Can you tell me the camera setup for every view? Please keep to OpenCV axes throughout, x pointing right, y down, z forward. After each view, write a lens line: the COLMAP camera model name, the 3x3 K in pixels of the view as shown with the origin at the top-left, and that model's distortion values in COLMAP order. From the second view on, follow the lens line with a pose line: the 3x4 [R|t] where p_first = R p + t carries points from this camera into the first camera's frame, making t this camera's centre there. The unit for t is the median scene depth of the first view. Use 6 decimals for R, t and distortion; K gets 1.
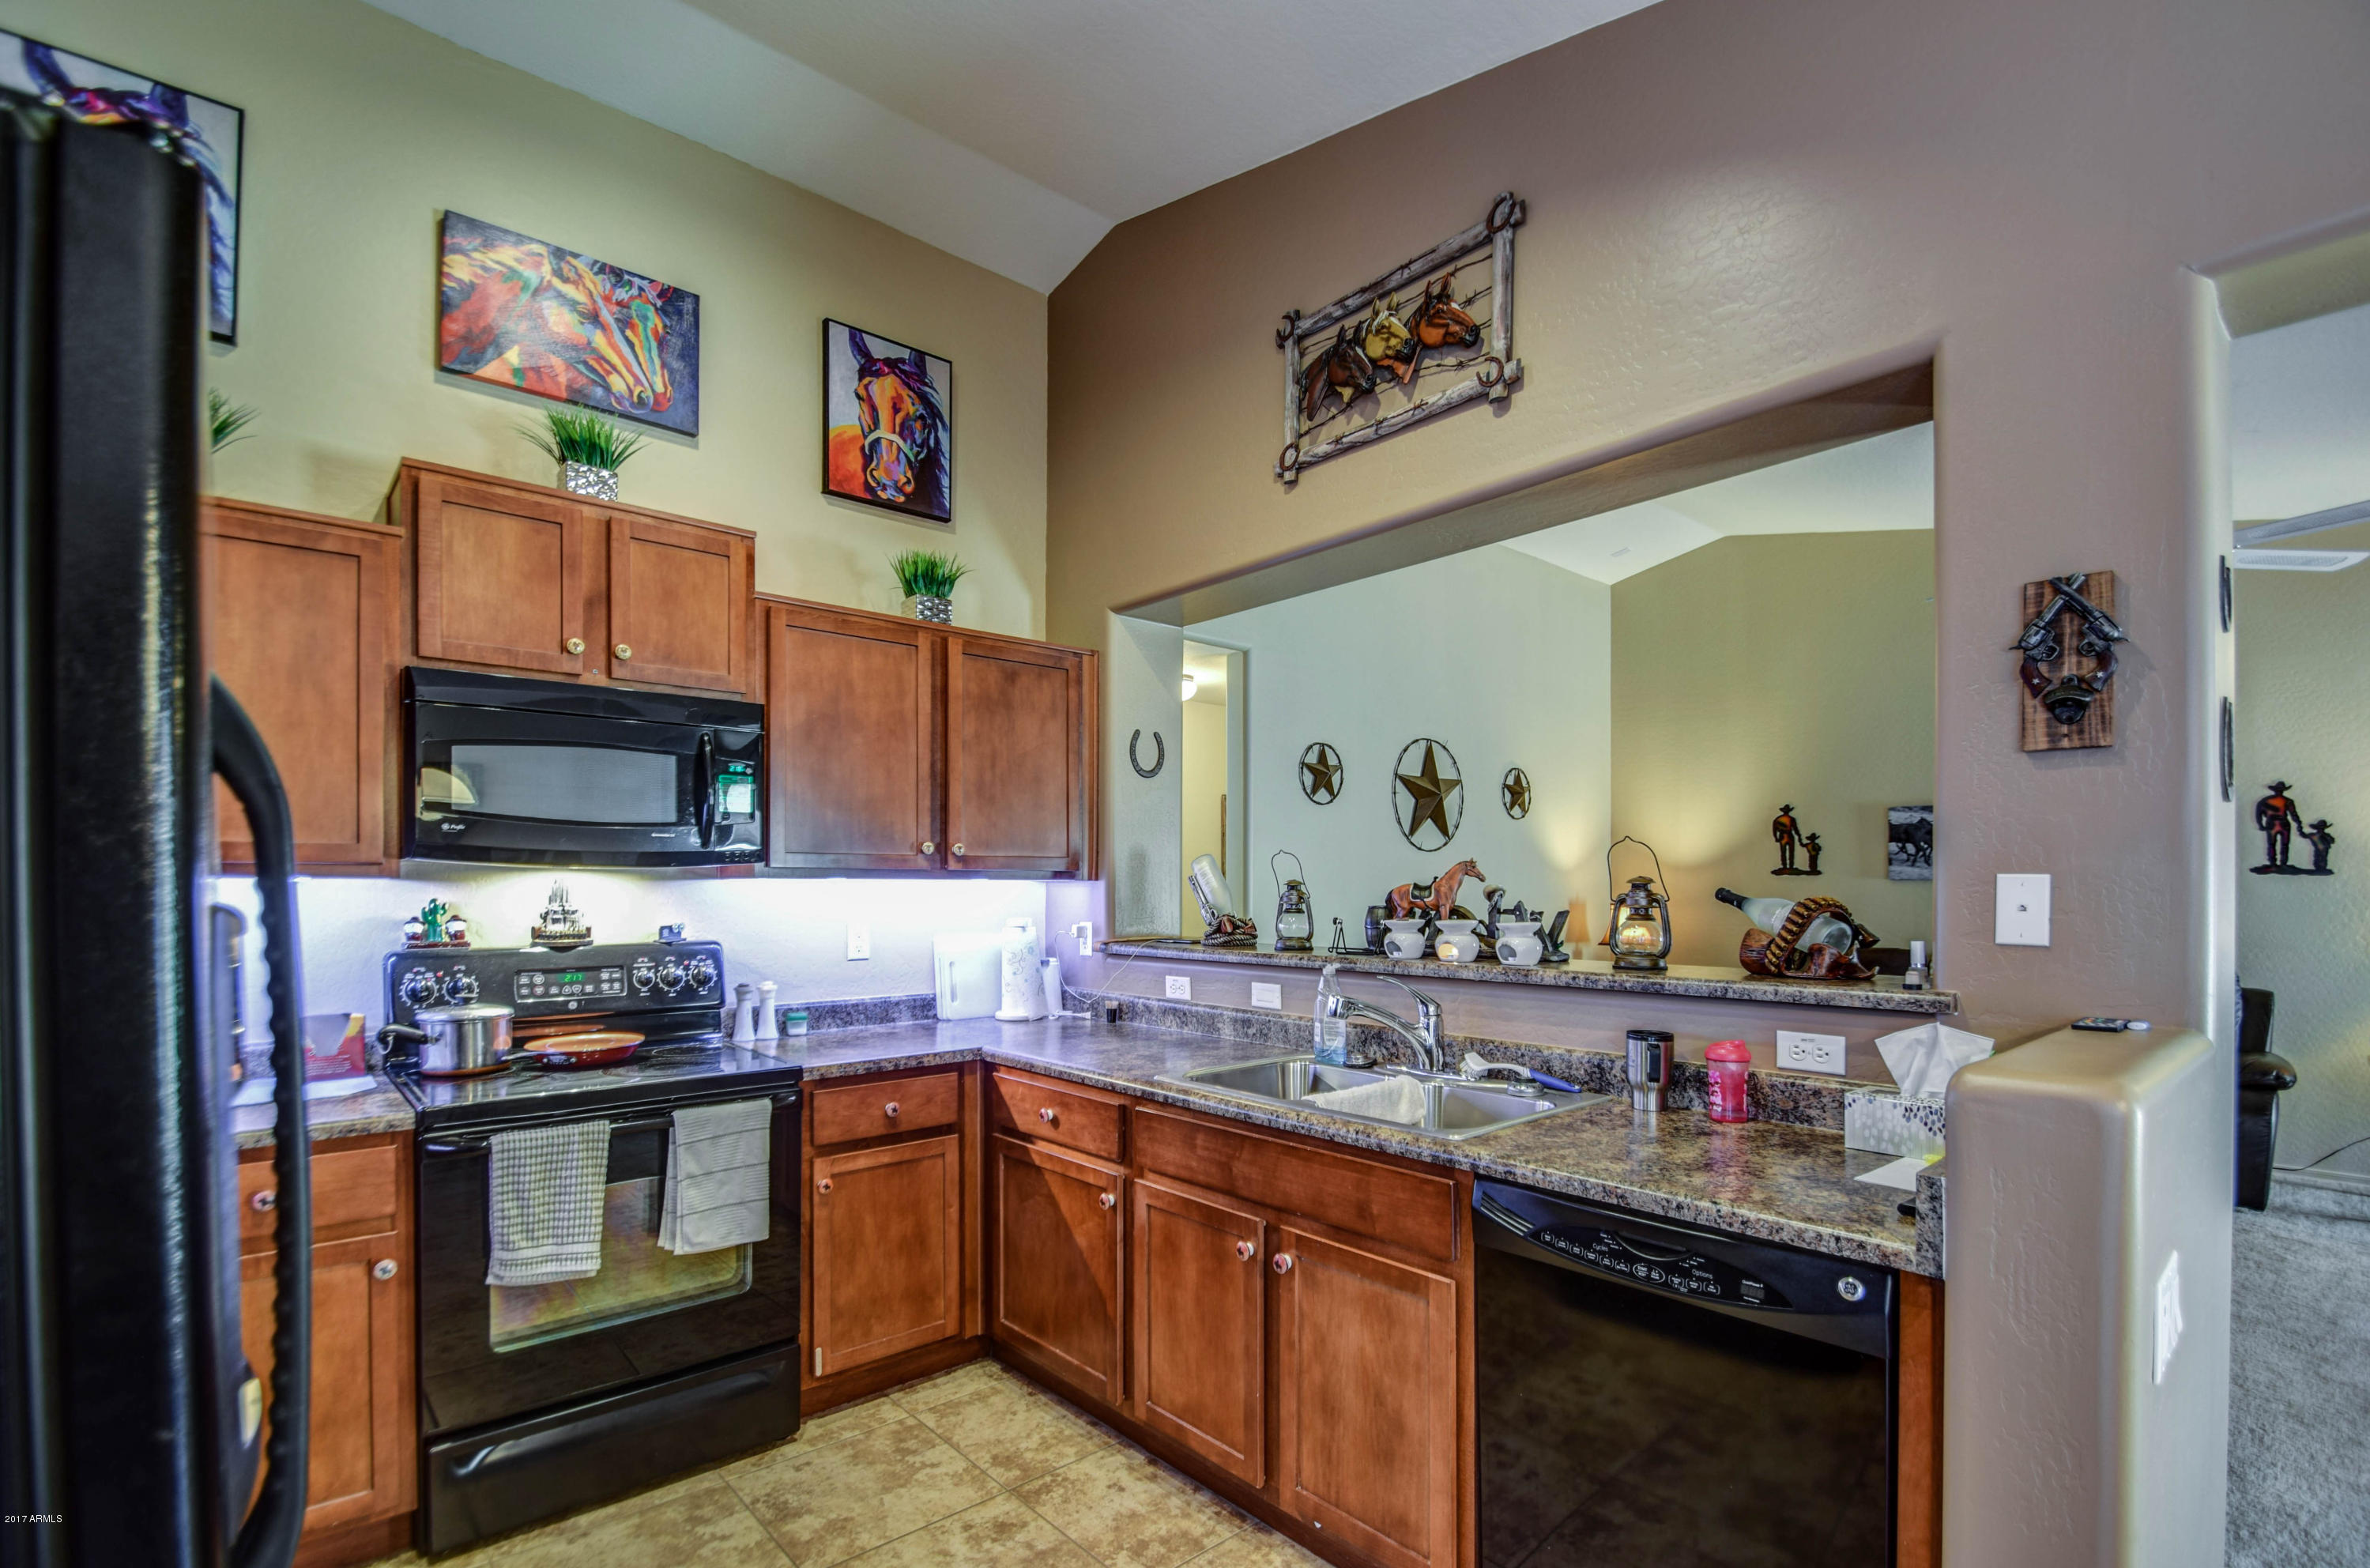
lens RADIAL K [[1064.8, 0, 1198.7], [0, 1064.8, 879.6], [0, 0, 1]] dist [0.019717, -0.015658]
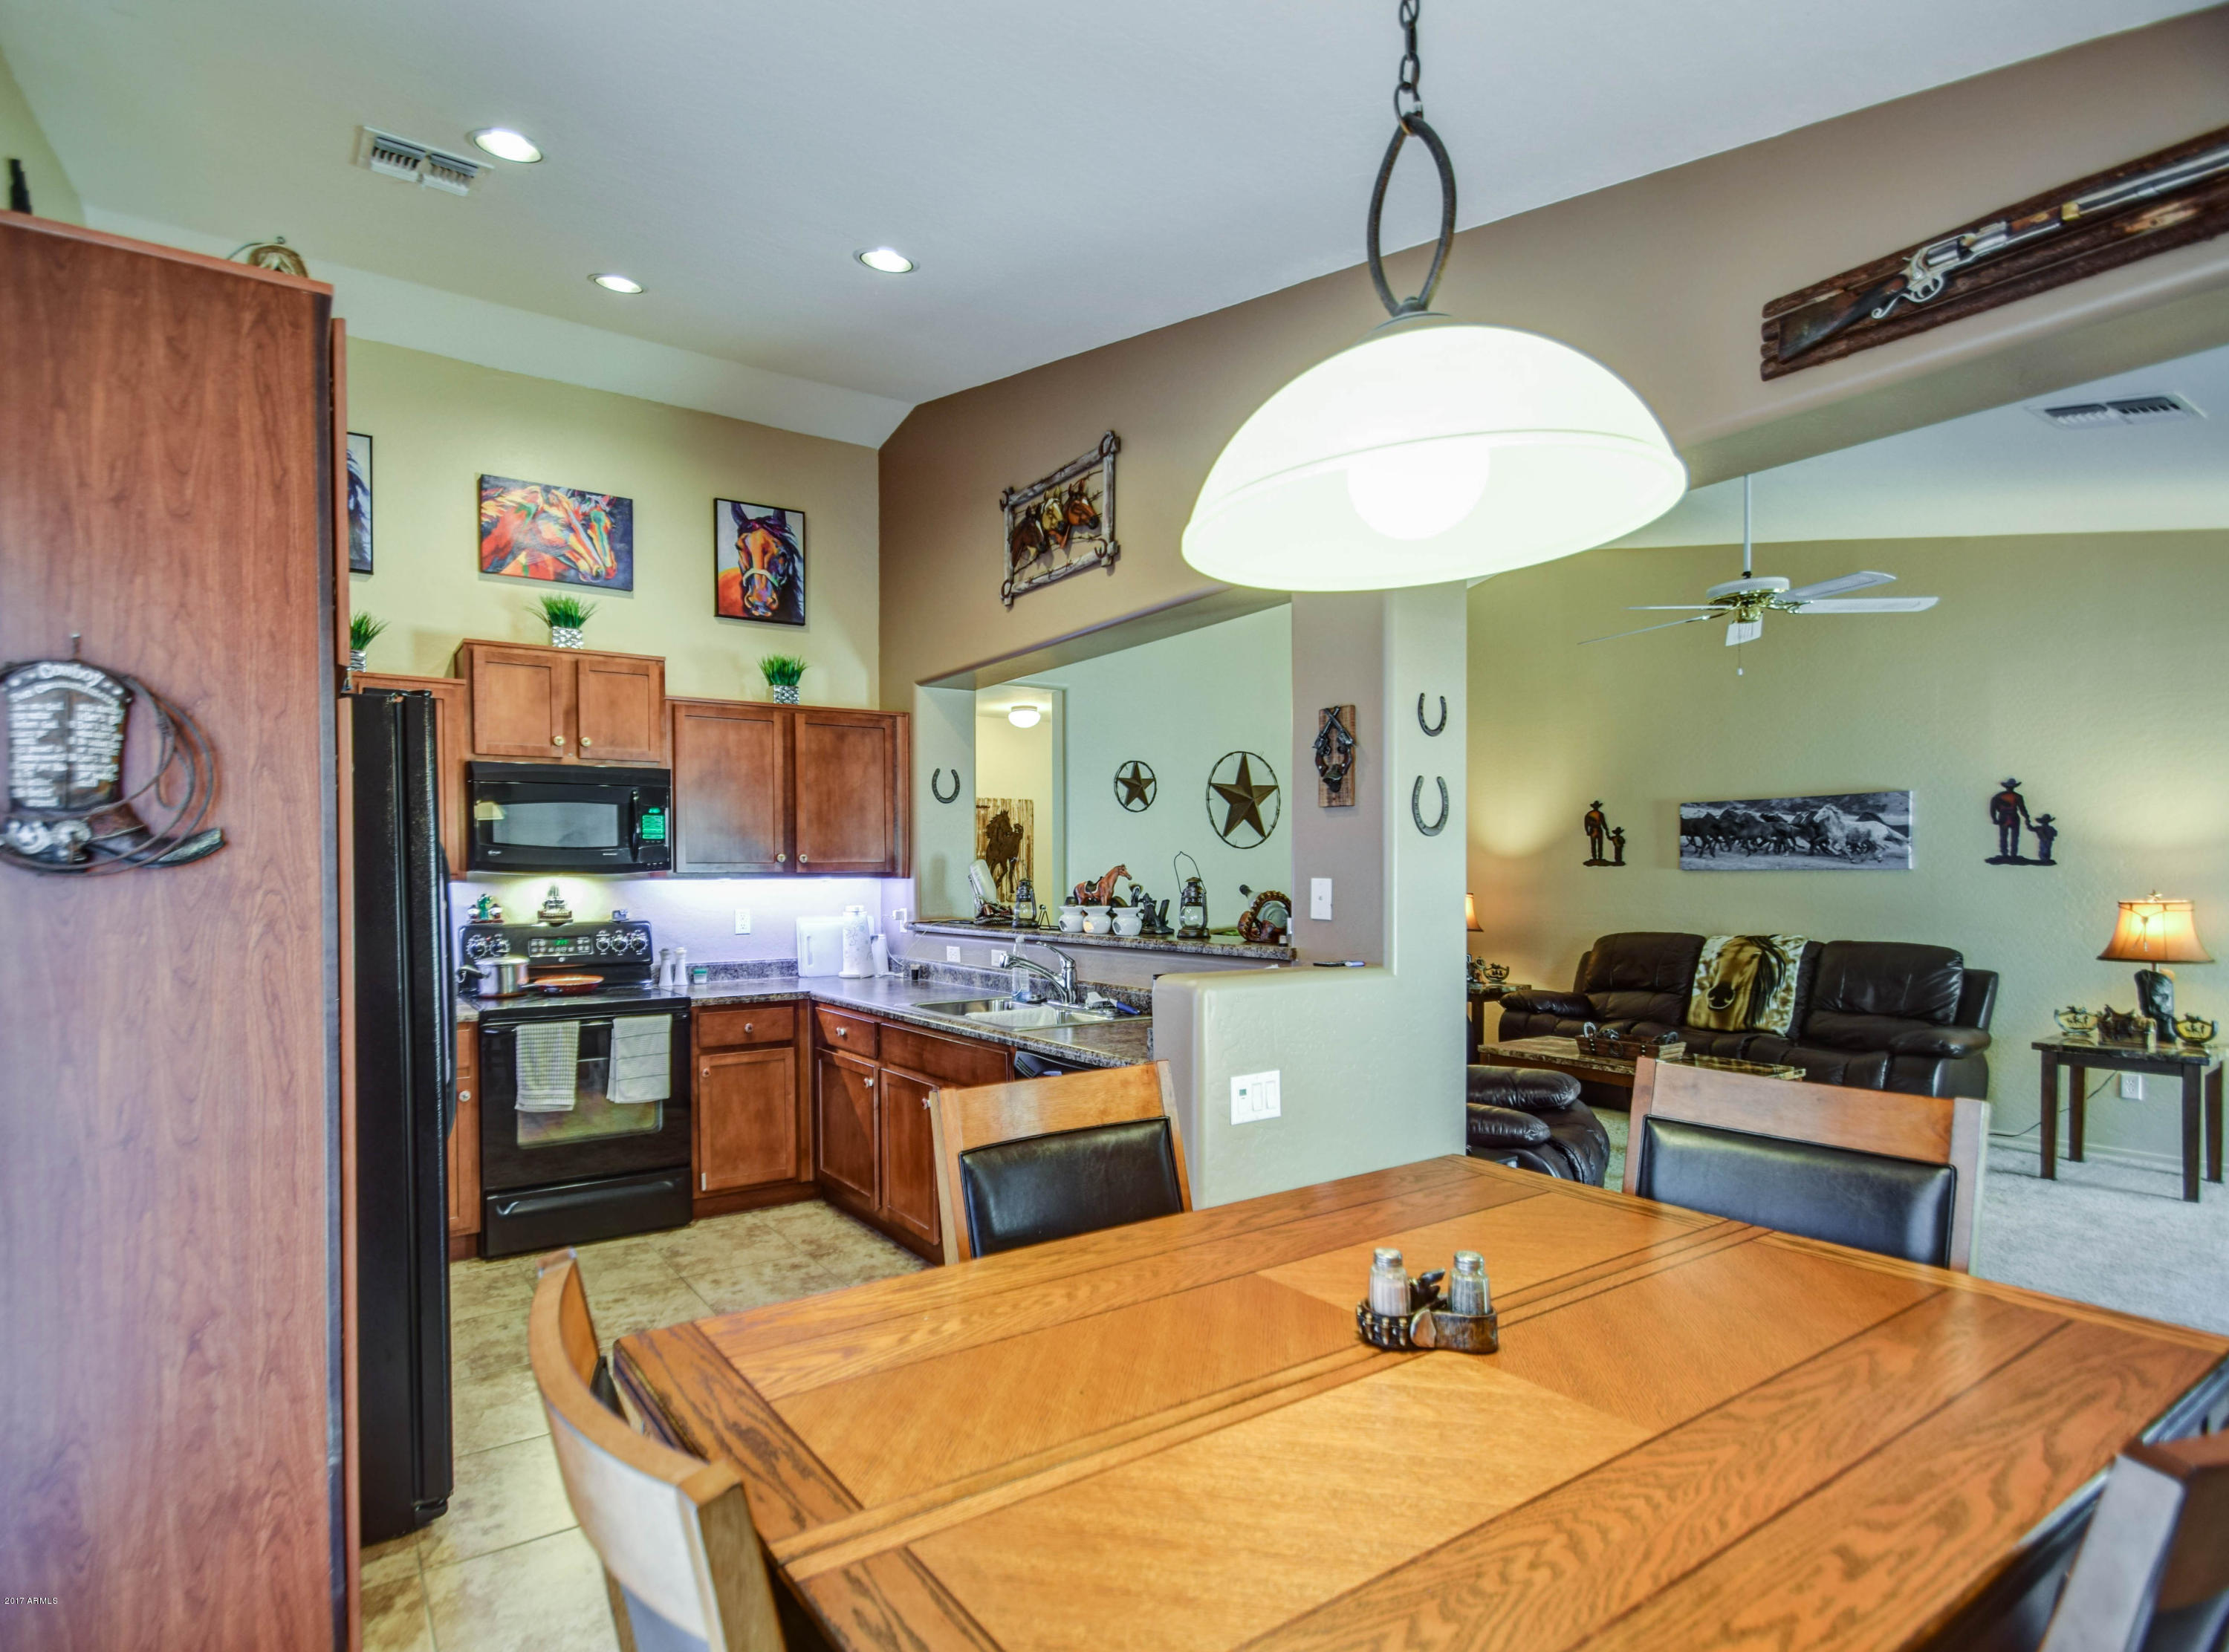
lens RADIAL K [[1114.4, 0, 989.4], [0, 1114.4, 887.2], [0, 0, 1]] dist [0.013567, -0.020329]
pose [[0.983263, -0.003846, -0.182154, 0.324221], [0.007158, 0.999821, 0.017526, -0.014881], [0.182054, -0.018537, 0.983114, -0.487469]]
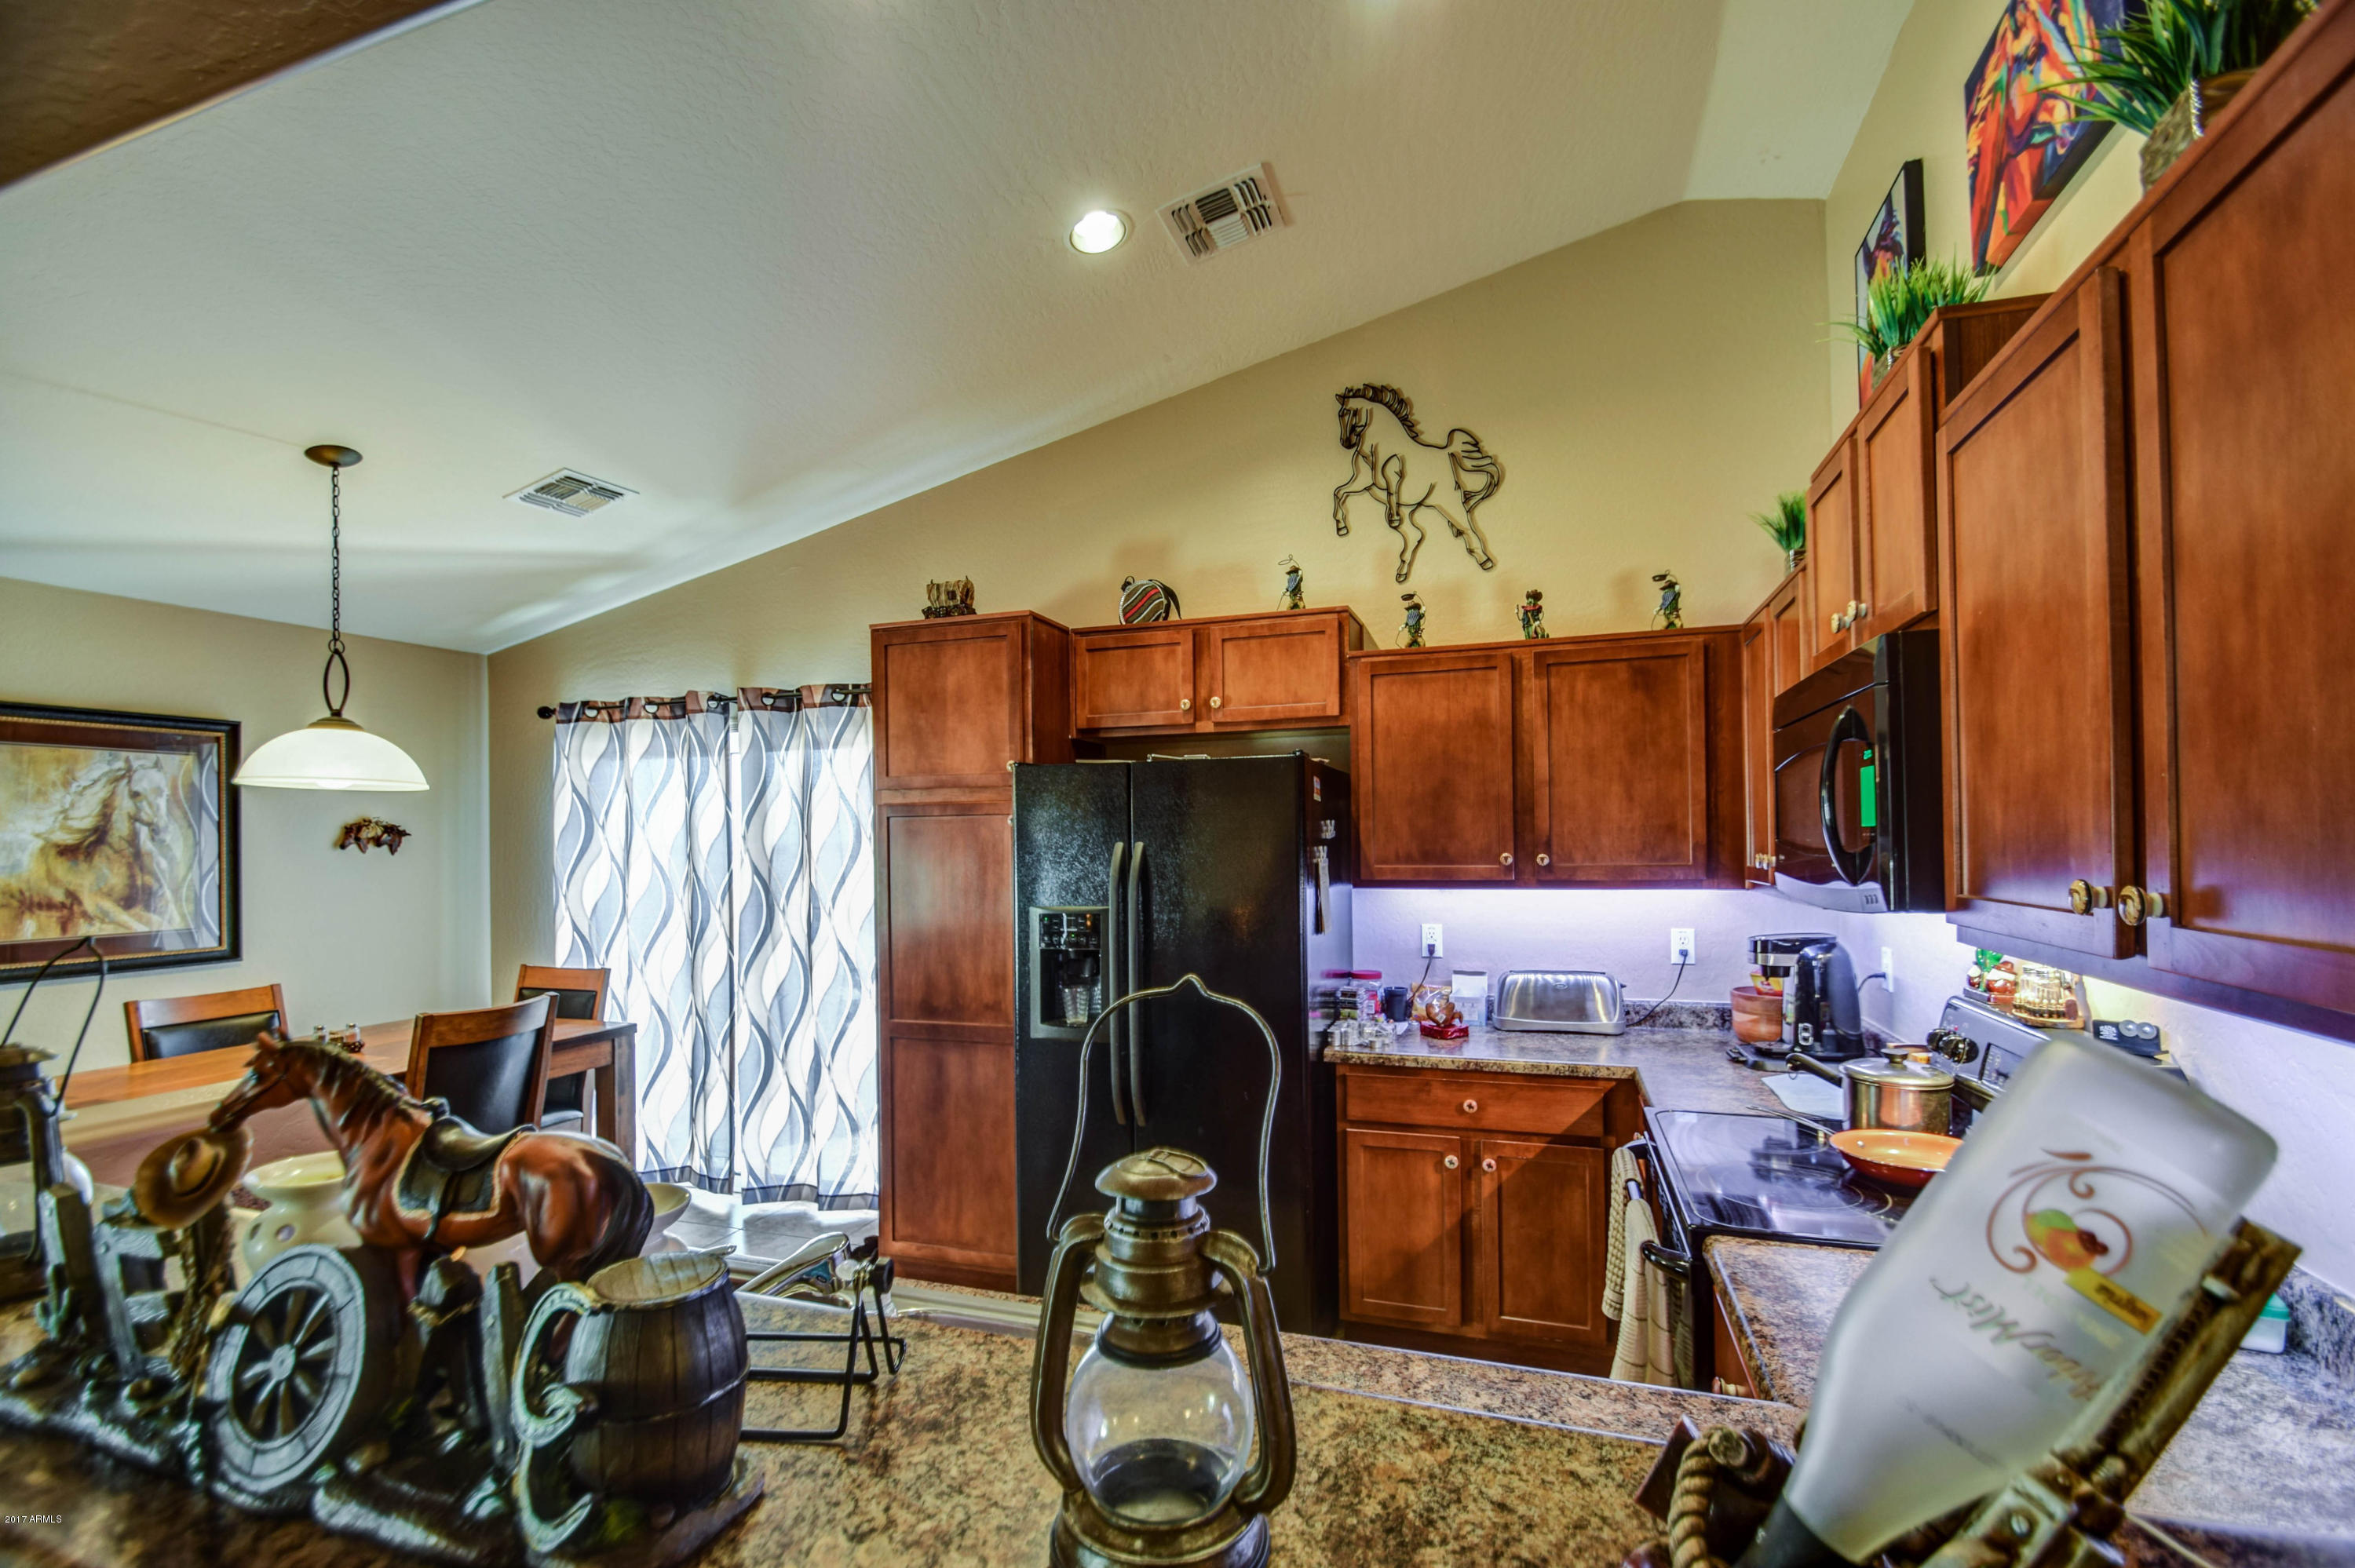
lens RADIAL K [[1043.1, 0, 1178.5], [0, 1043.1, 839.3], [0, 0, 1]] dist [0.016931, -0.018415]
pose [[-0.875269, 0.011101, -0.483510, 0.178251], [0.015566, 0.999865, -0.005221, -0.053519], [0.483387, -0.012096, -0.875323, 1.208325]]
